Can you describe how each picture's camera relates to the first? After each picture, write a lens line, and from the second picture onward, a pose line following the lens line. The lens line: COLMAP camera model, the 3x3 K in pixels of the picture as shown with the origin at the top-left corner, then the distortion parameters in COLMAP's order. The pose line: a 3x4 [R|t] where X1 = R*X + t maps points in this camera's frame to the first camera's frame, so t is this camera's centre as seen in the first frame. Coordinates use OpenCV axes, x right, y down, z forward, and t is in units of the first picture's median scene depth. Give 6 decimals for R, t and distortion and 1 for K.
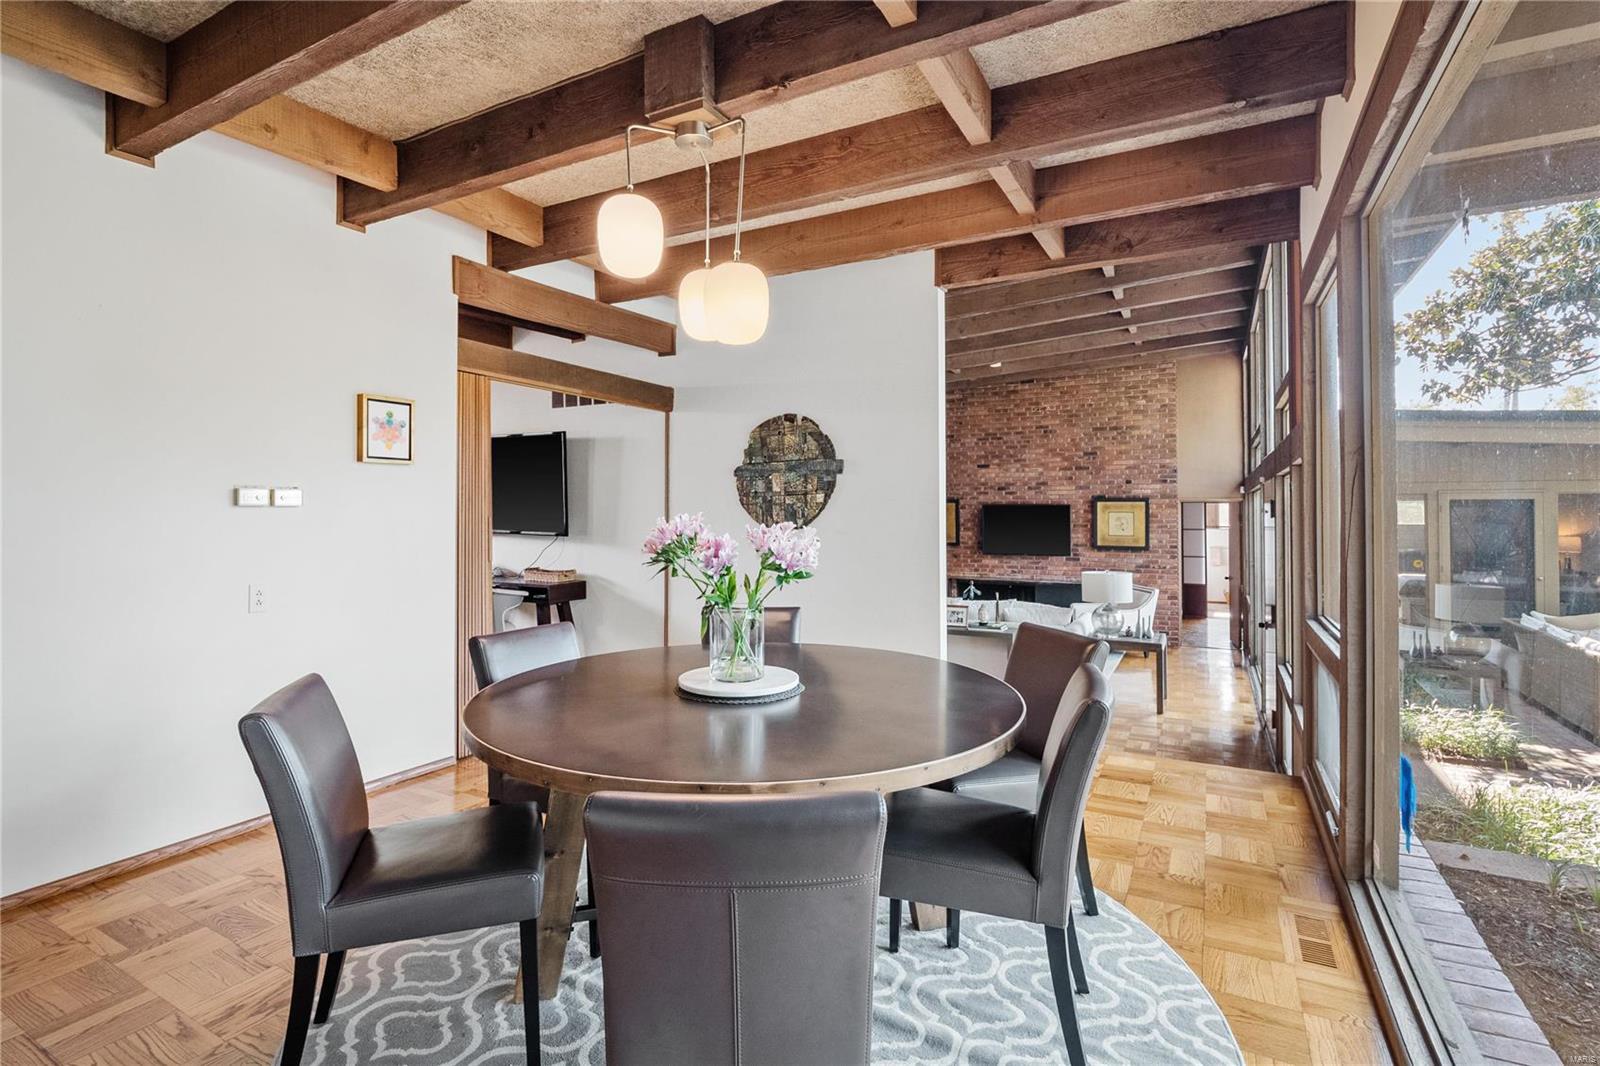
lens RADIAL K [[756.2, 0, 800.5], [0, 756.2, 524.7], [0, 0, 1]] dist [-0.013722, -0.000107]
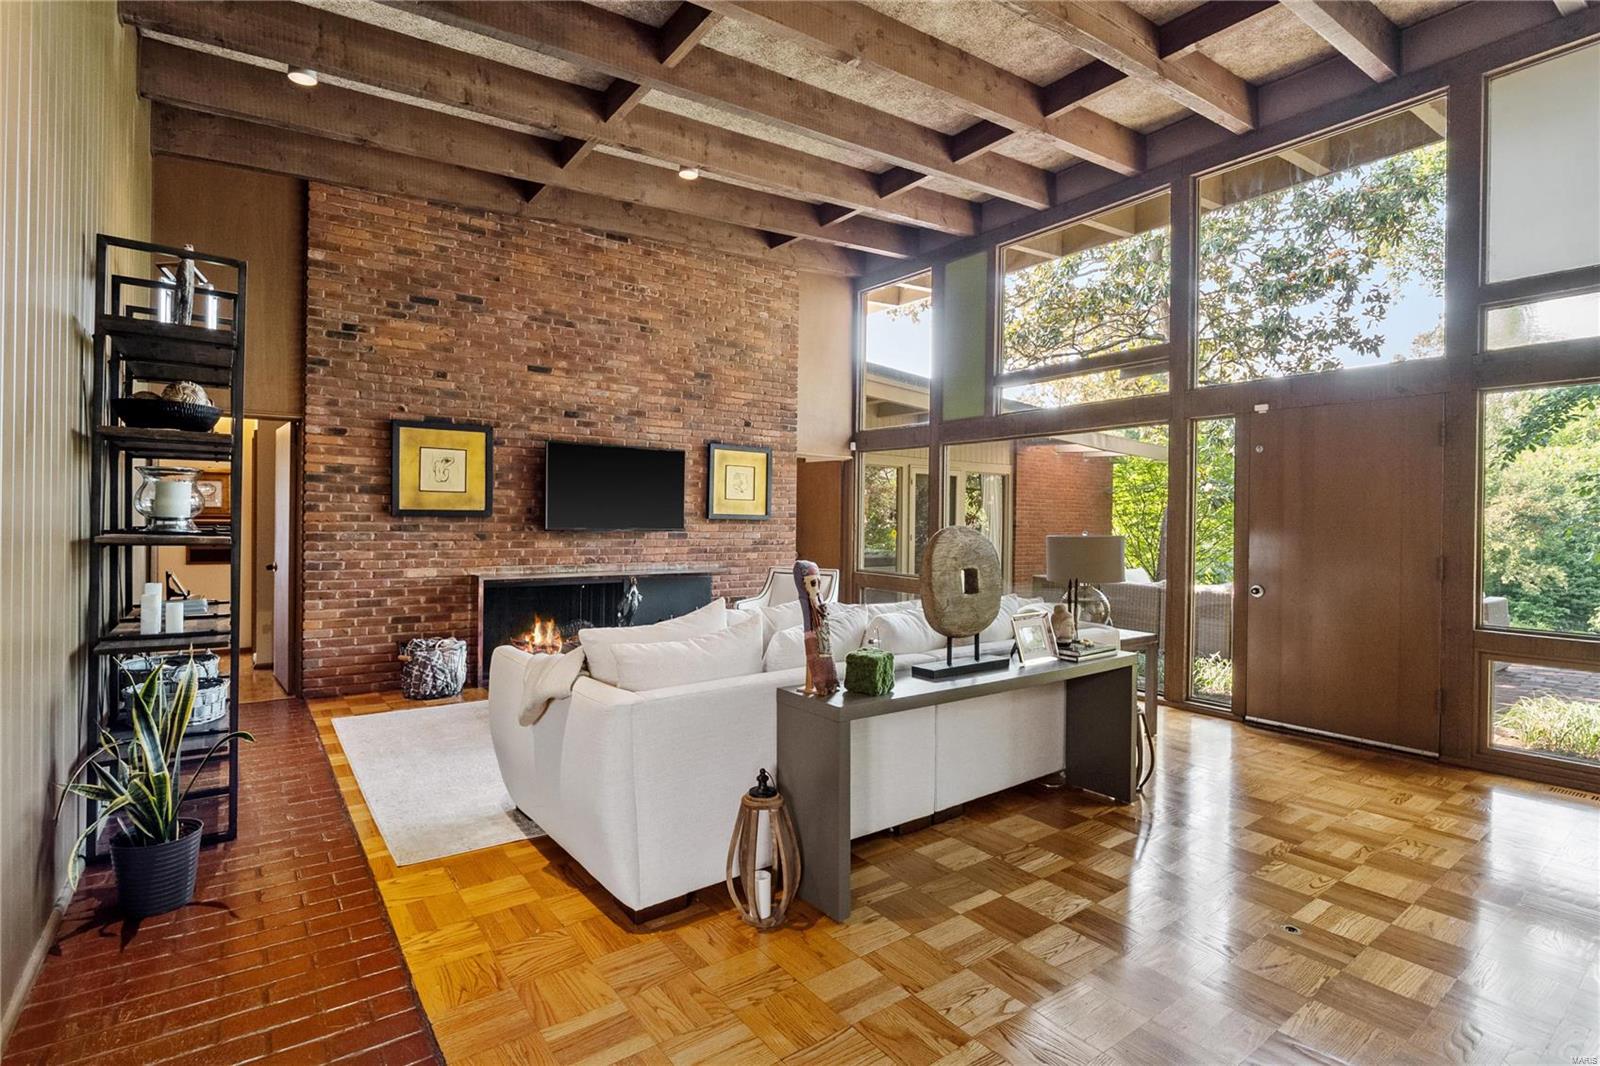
lens RADIAL K [[756.2, 0, 796.7], [0, 756.2, 525.4], [0, 0, 1]] dist [-0.013722, -0.000107]
pose [[0.421186, -0.009669, 0.906923, -0.179119], [-0.006953, 0.999879, 0.013889, 0.026665], [-0.906948, -0.012155, 0.421068, 0.626211]]
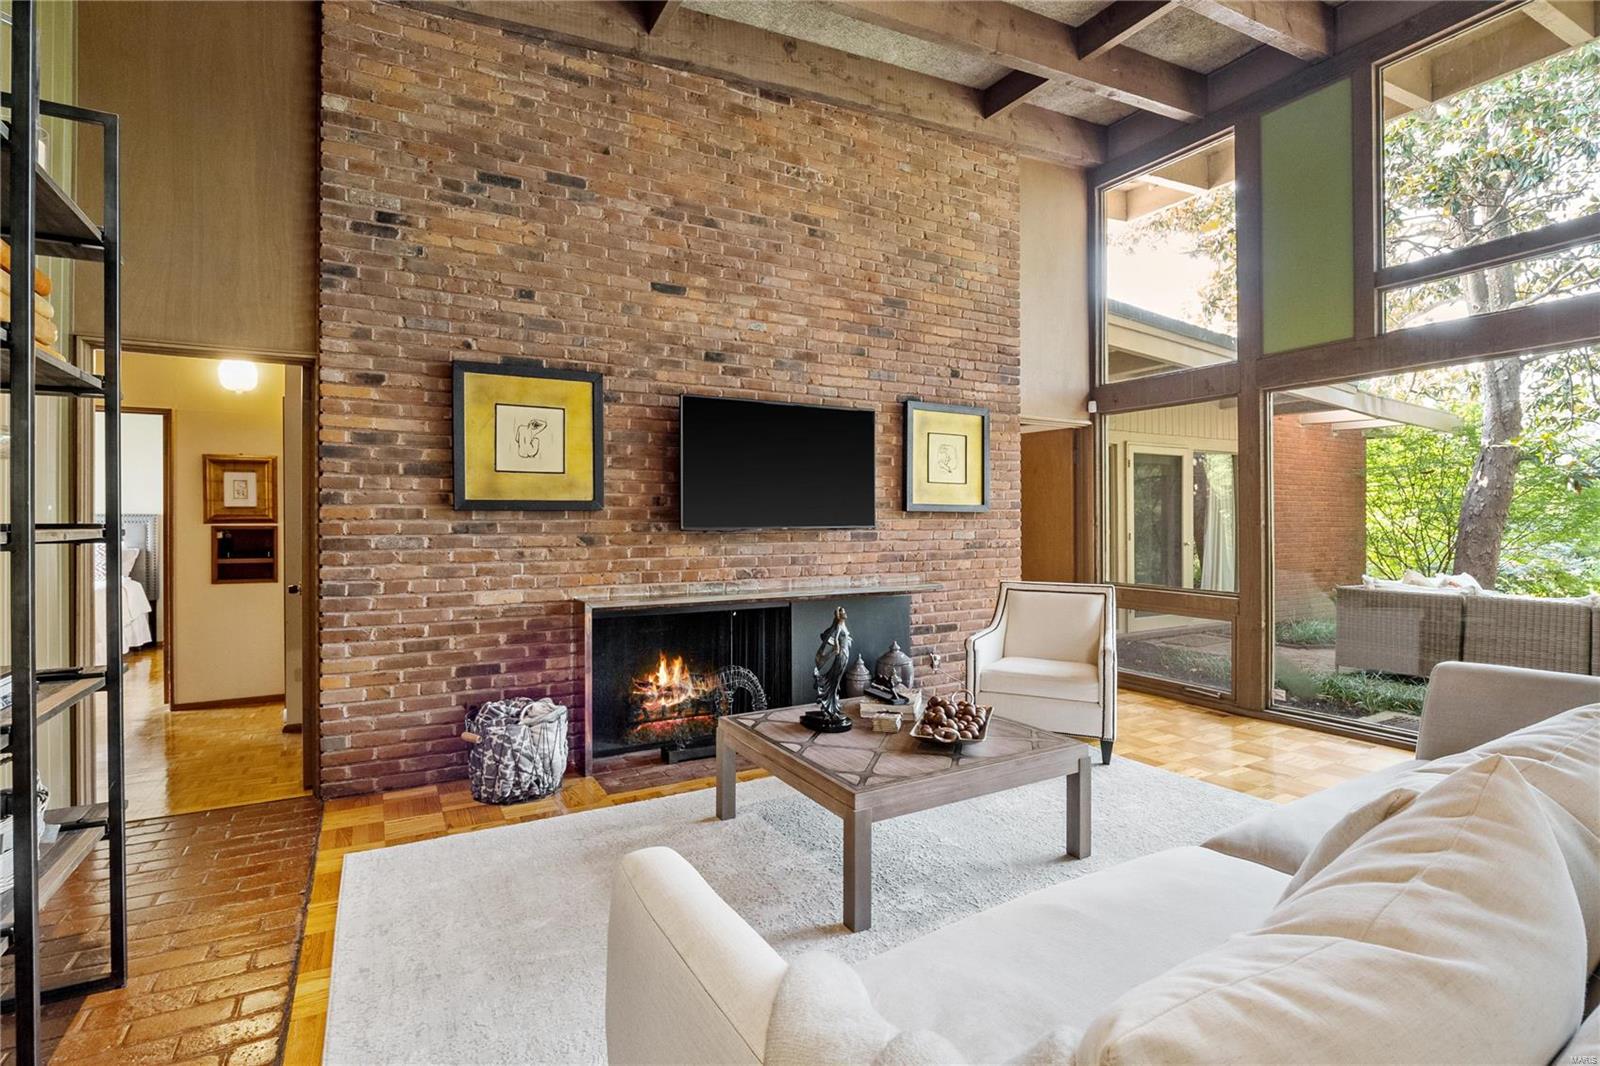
lens RADIAL K [[756.2, 0, 793.6], [0, 756.2, 522.1], [0, 0, 1]] dist [-0.013722, -0.000107]
pose [[0.535946, -0.008497, 0.844209, -0.032650], [0.010655, 0.999938, 0.003300, 0.034827], [-0.844185, 0.007226, 0.536004, 0.785754]]
